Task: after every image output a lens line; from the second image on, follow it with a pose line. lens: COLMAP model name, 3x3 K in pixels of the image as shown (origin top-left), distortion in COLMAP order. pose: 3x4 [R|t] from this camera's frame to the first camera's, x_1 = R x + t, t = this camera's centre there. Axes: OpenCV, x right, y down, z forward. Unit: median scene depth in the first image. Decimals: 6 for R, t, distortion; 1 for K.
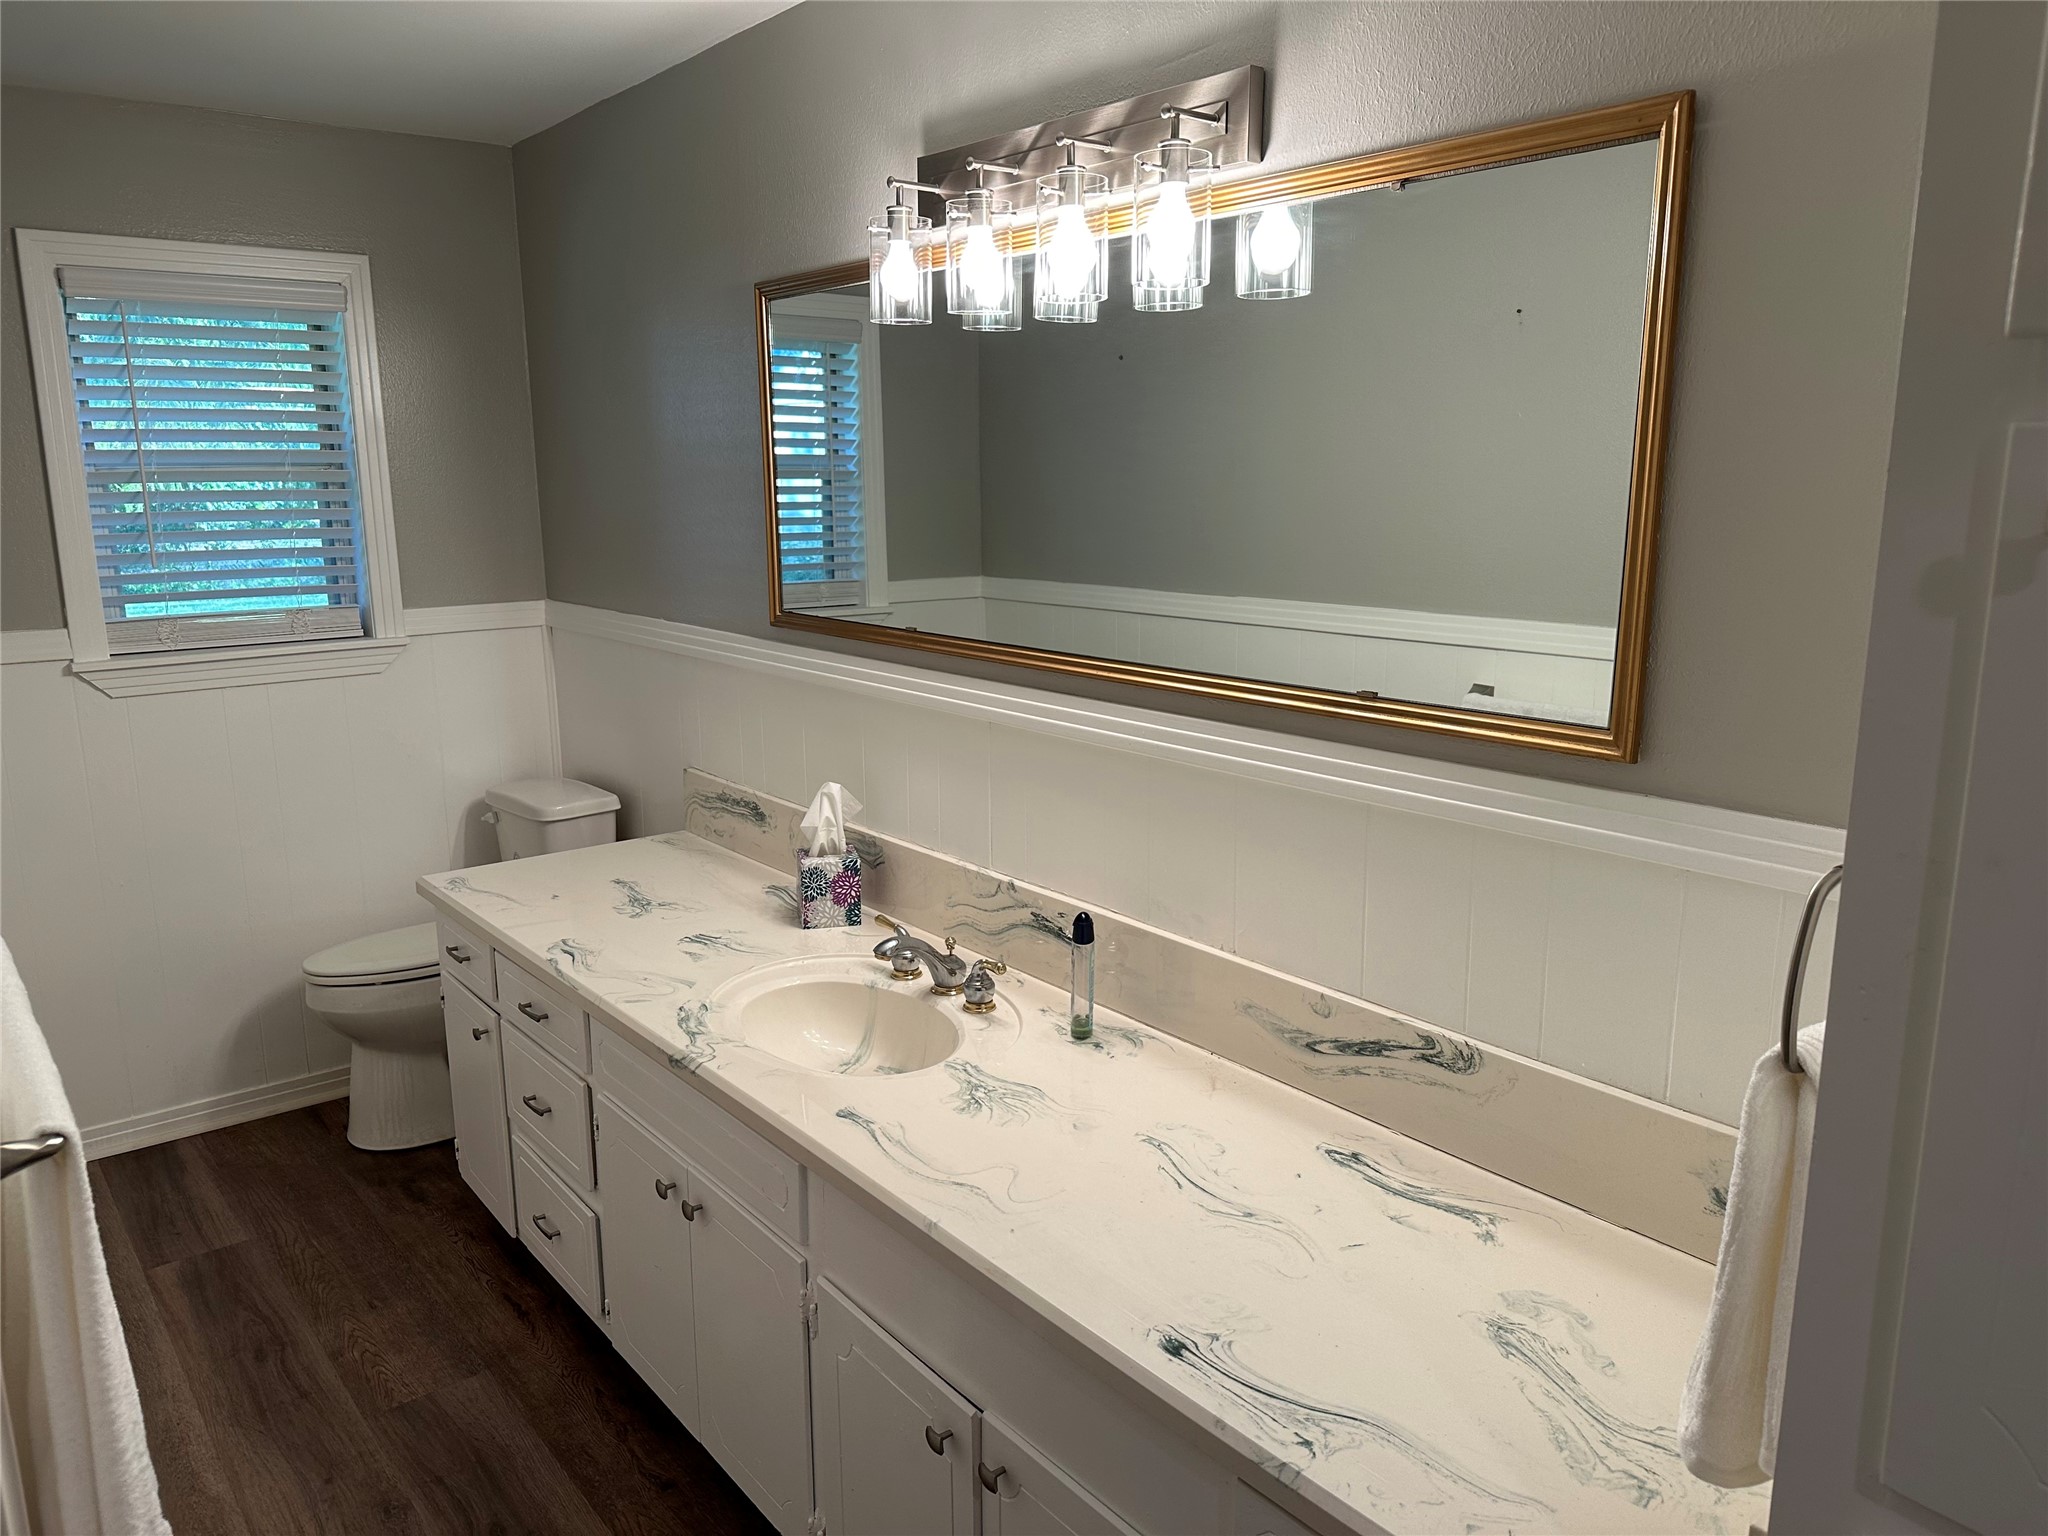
lens RADIAL K [[1436.3, 0, 1018.8], [0, 1436.3, 770.3], [0, 0, 1]] dist [0.061015, -0.080860]
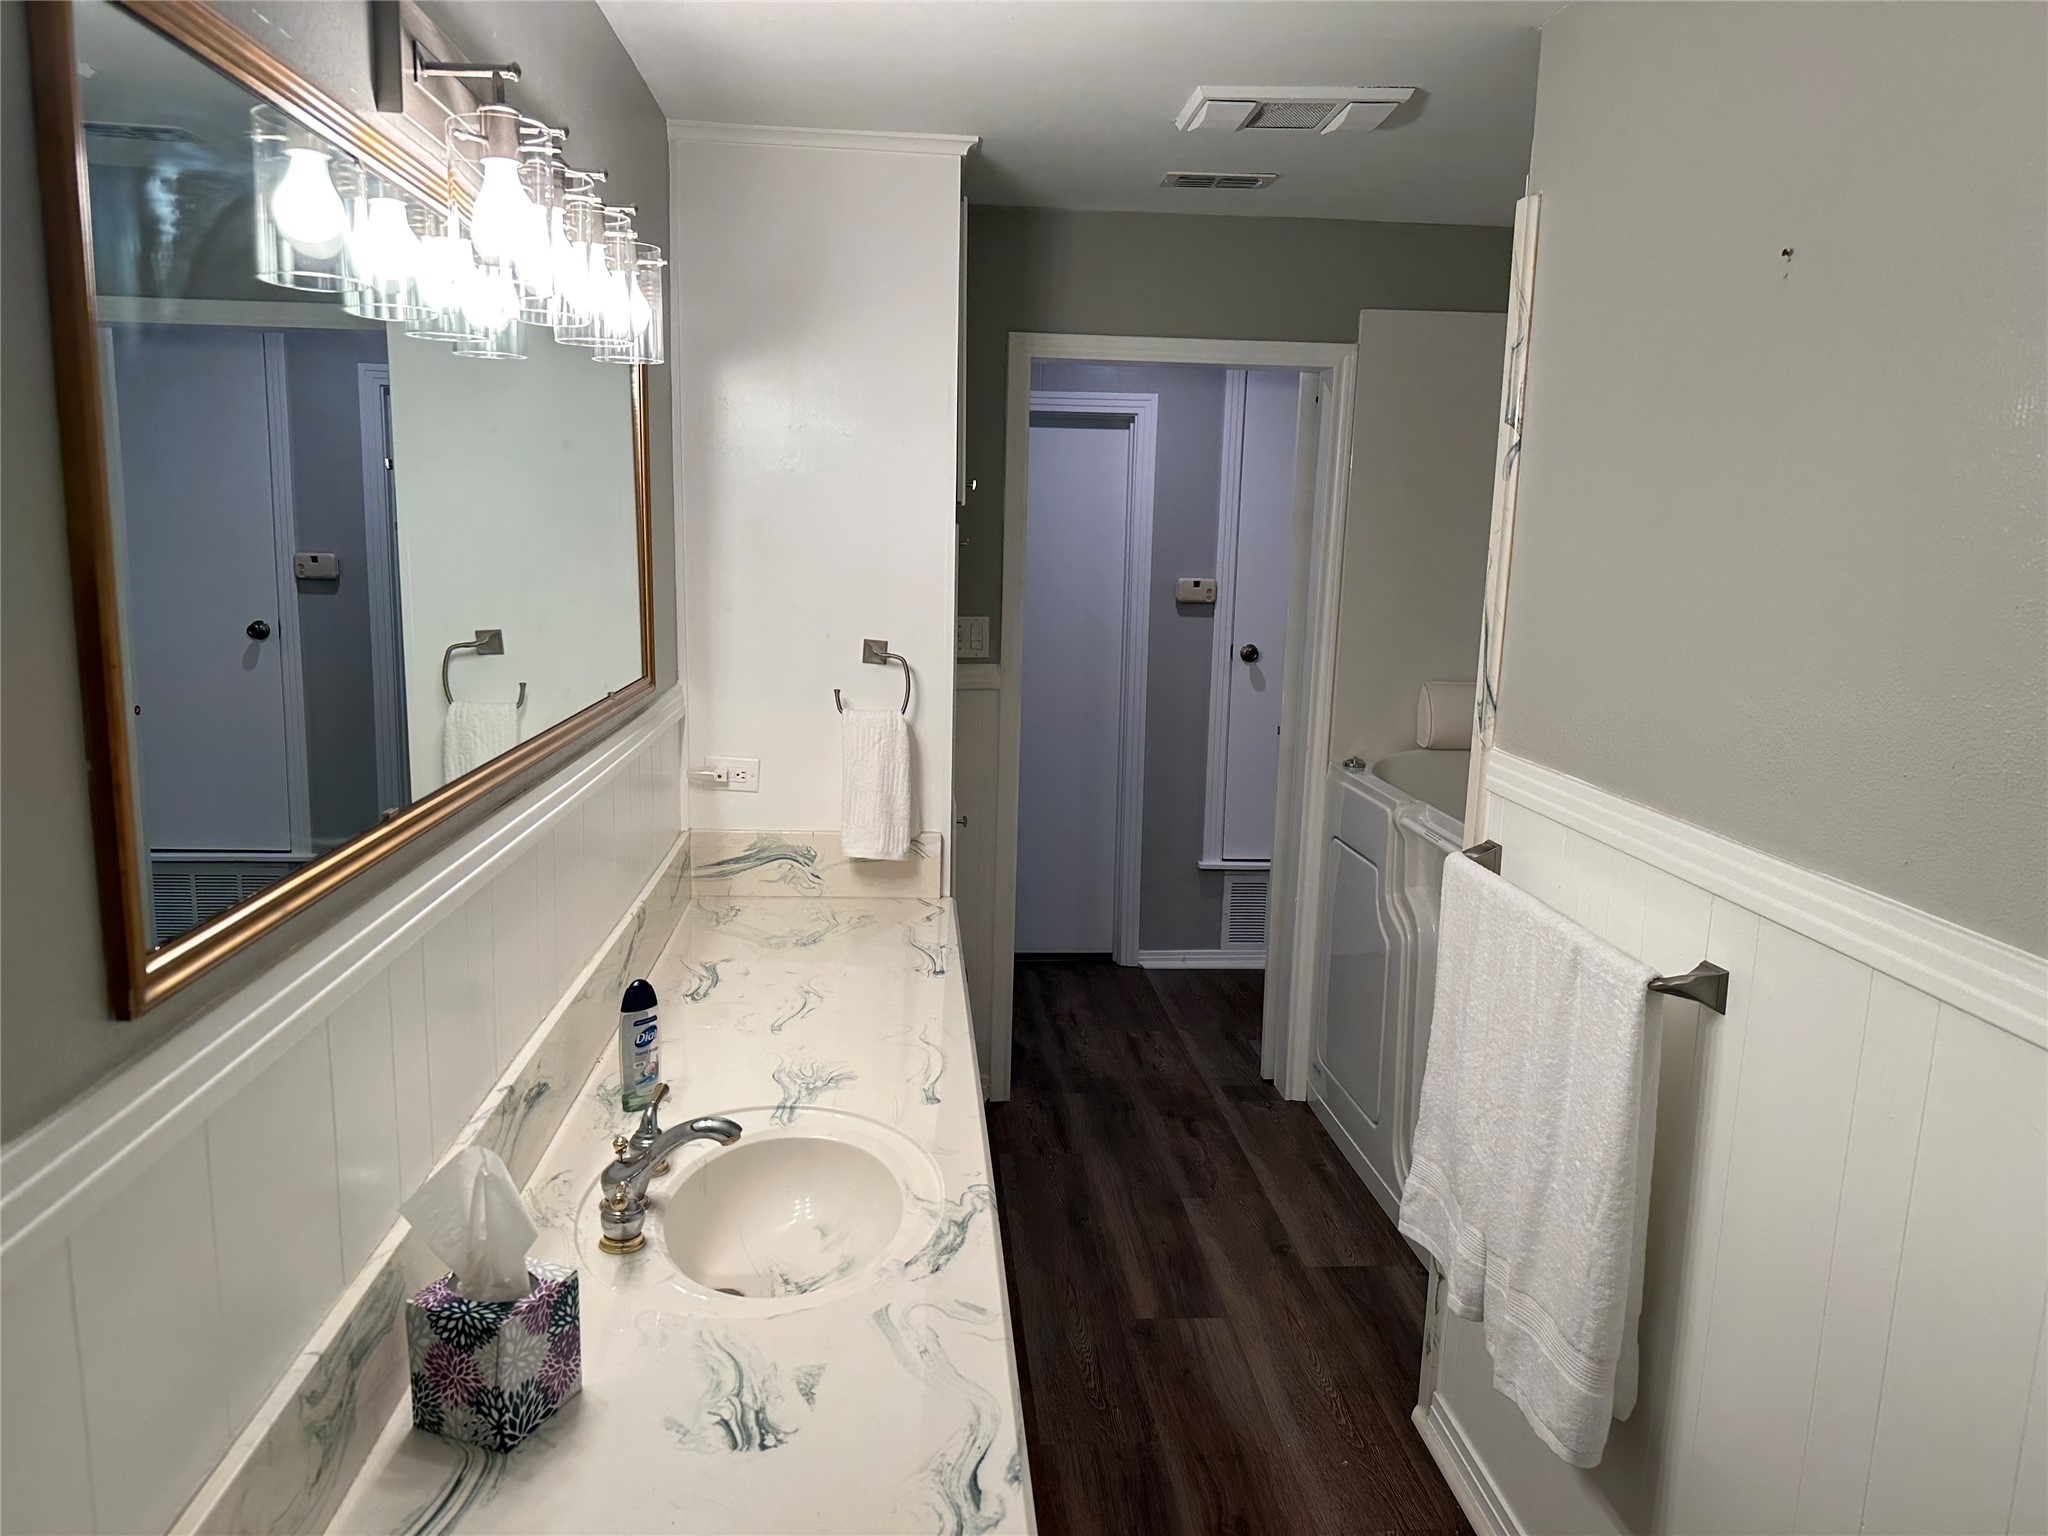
lens RADIAL K [[1436.3, 0, 1029.3], [0, 1436.3, 767.4], [0, 0, 1]] dist [0.061015, -0.080860]
pose [[-0.826979, -0.112402, 0.550883, -0.576012], [0.091001, 0.940133, 0.328434, -0.276239], [-0.554820, 0.321739, -0.767241, 1.290997]]
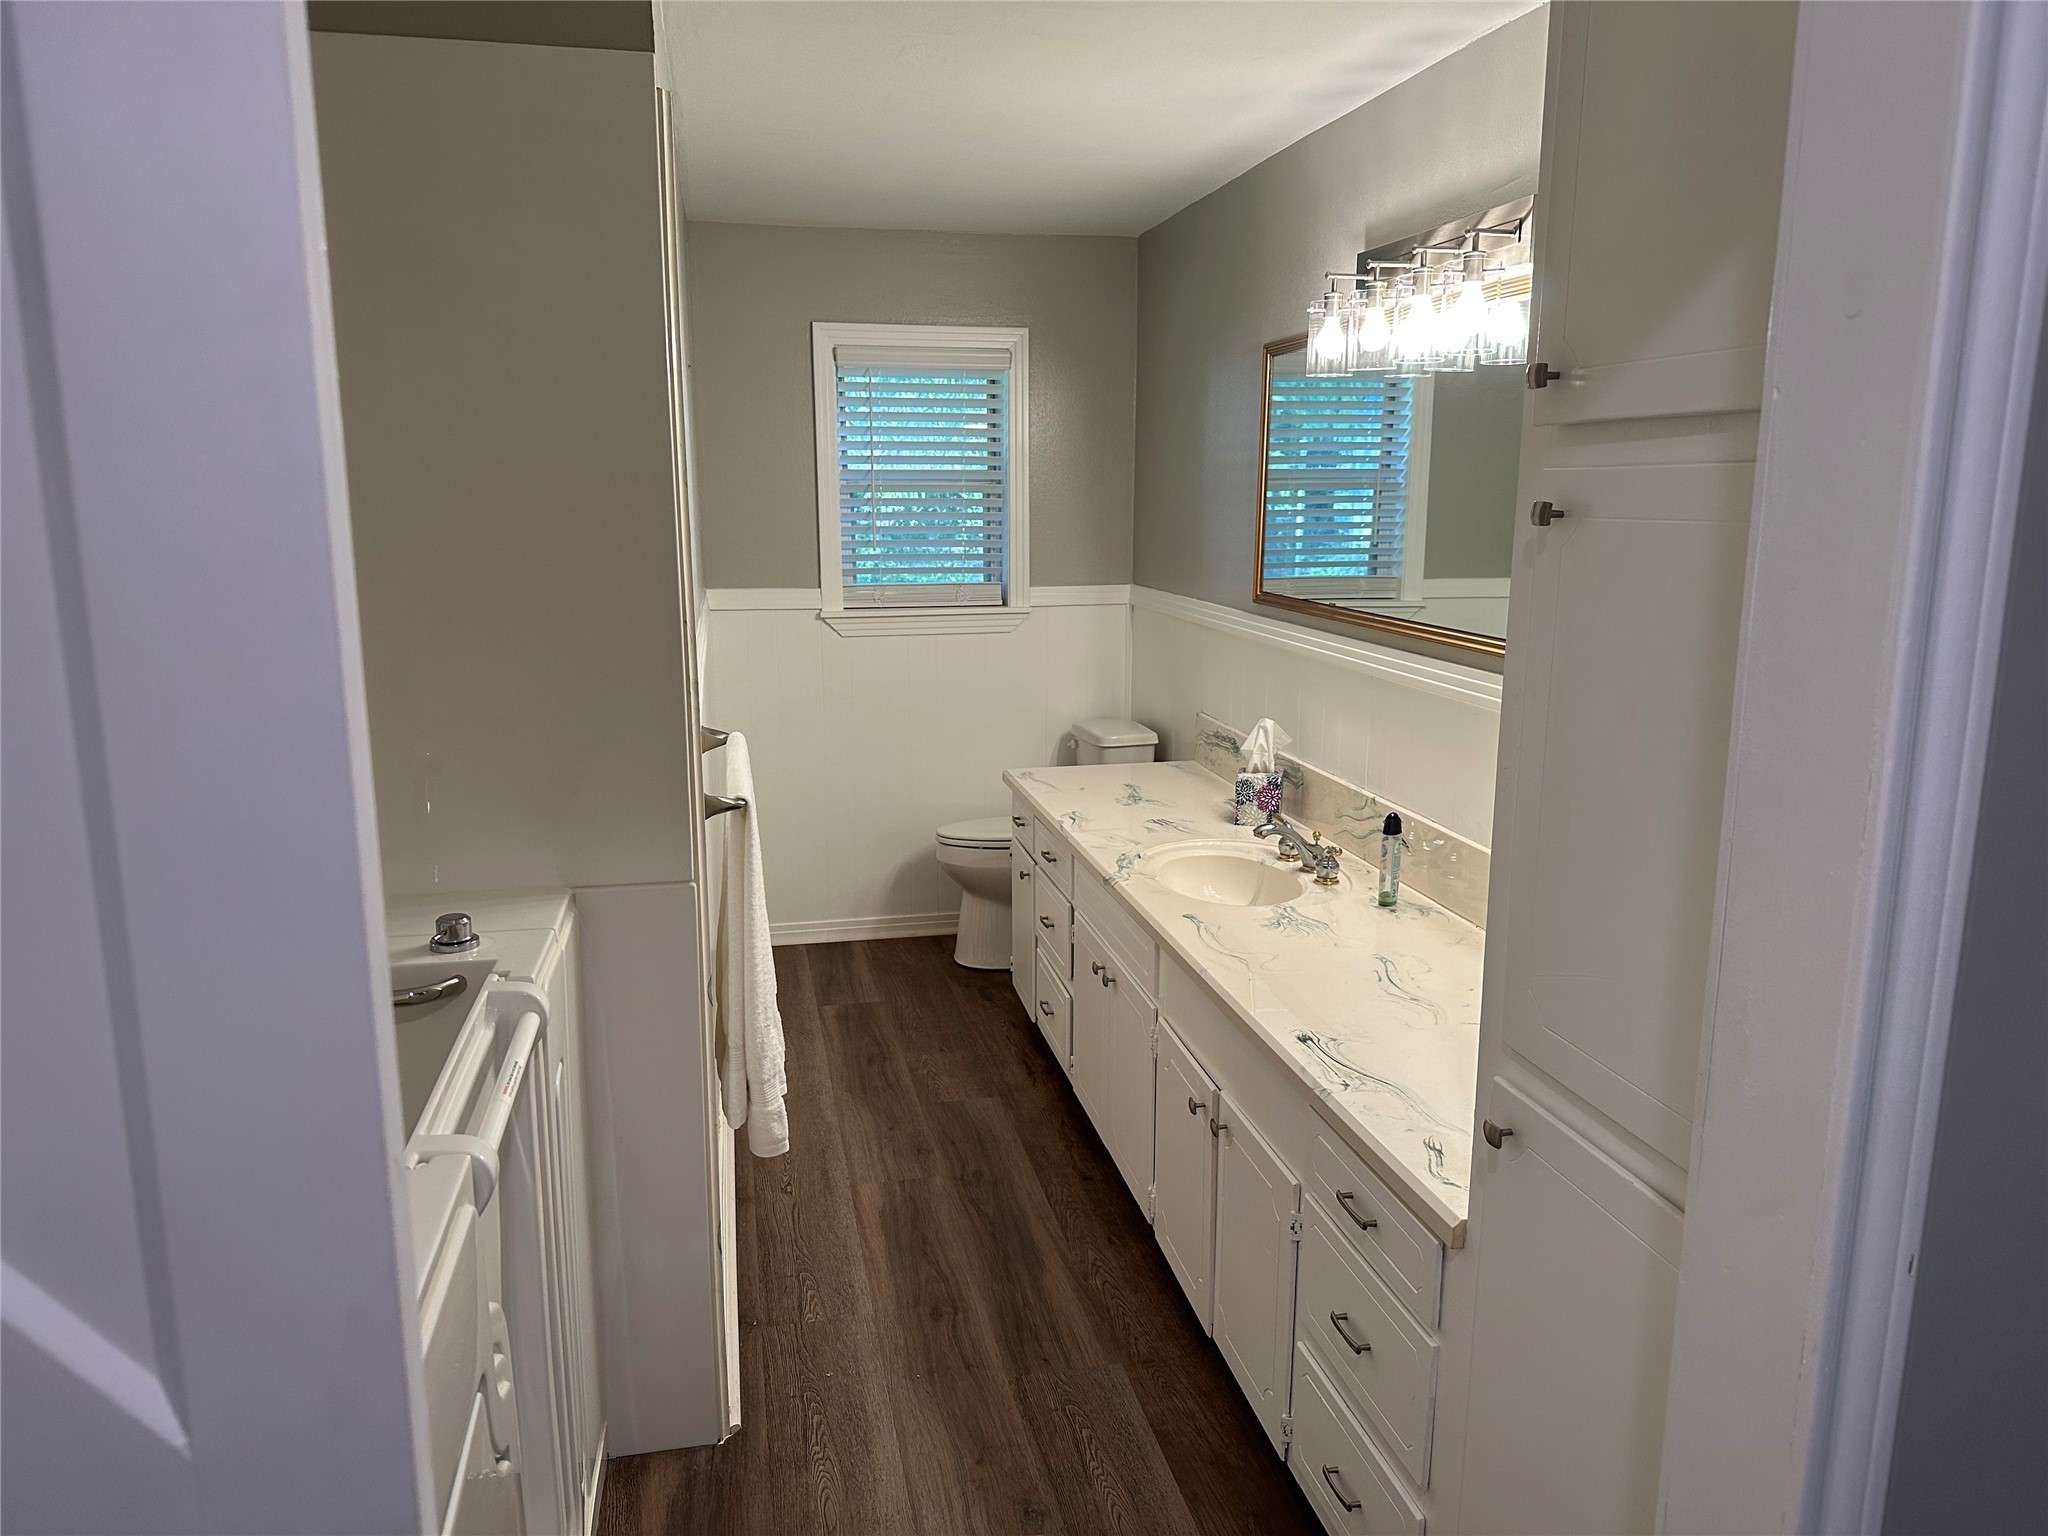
lens RADIAL K [[1436.3, 0, 1020.0], [0, 1436.3, 772.8], [0, 0, 1]] dist [0.061015, -0.080860]
pose [[0.889762, 0.094209, -0.446597, 0.279607], [-0.096038, 0.995204, 0.018599, 0.058566], [0.446207, 0.026341, 0.894542, -0.311360]]
